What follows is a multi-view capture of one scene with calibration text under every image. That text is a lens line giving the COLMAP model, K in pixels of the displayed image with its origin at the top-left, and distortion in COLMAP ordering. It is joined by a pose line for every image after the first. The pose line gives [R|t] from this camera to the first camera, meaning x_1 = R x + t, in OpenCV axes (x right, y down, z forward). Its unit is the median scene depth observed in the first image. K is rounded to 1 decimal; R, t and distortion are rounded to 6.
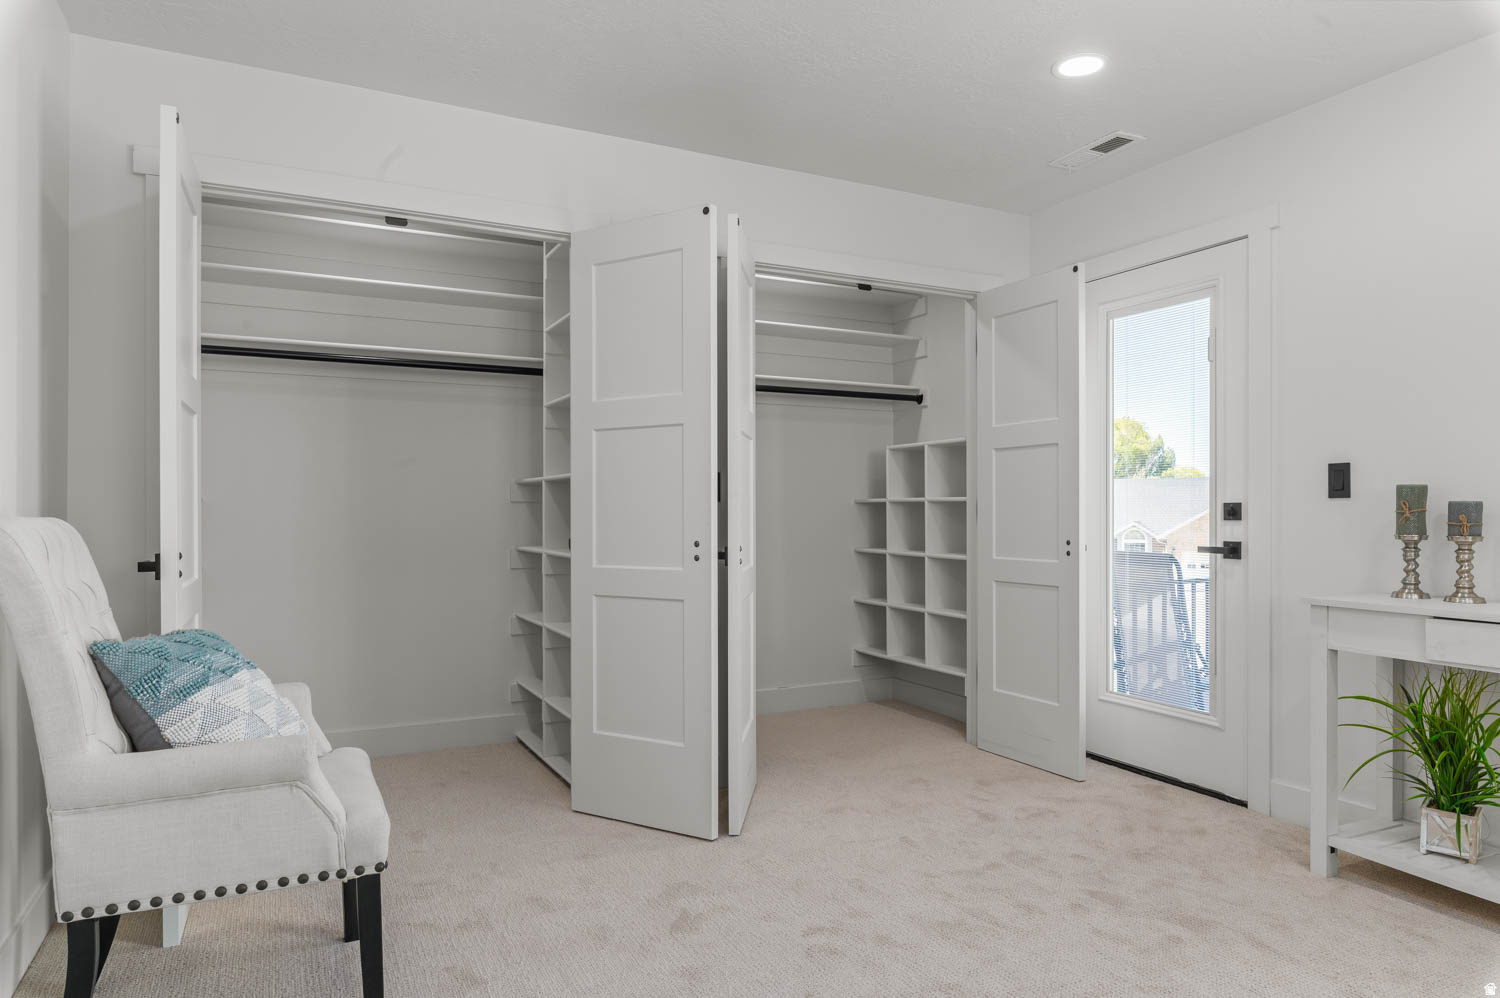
lens RADIAL K [[930.9, 0, 750.9], [0, 930.9, 509.0], [0, 0, 1]] dist [0.001371, 0.000245]
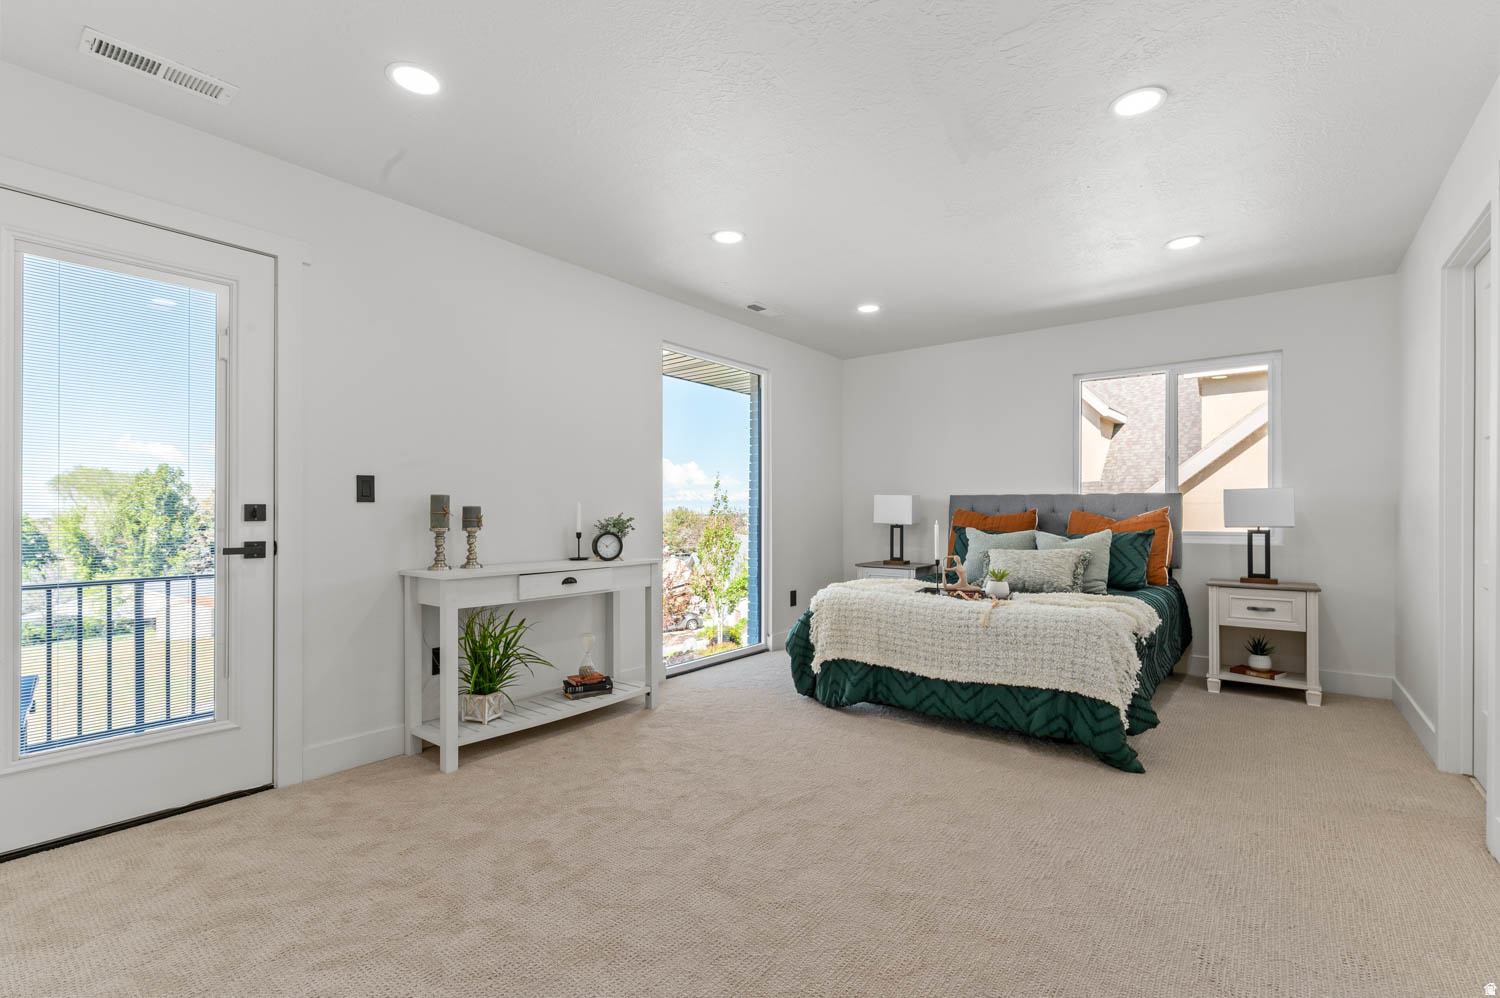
lens RADIAL K [[666.6, 0, 755.4], [0, 666.6, 512.6], [0, 0, 1]] dist [-0.000136, 0.000093]
pose [[-0.425174, 0.003114, 0.905106, -0.478755], [0.000207, 0.999994, -0.003343, 0.006276], [-0.905112, -0.001234, -0.425172, 0.986121]]
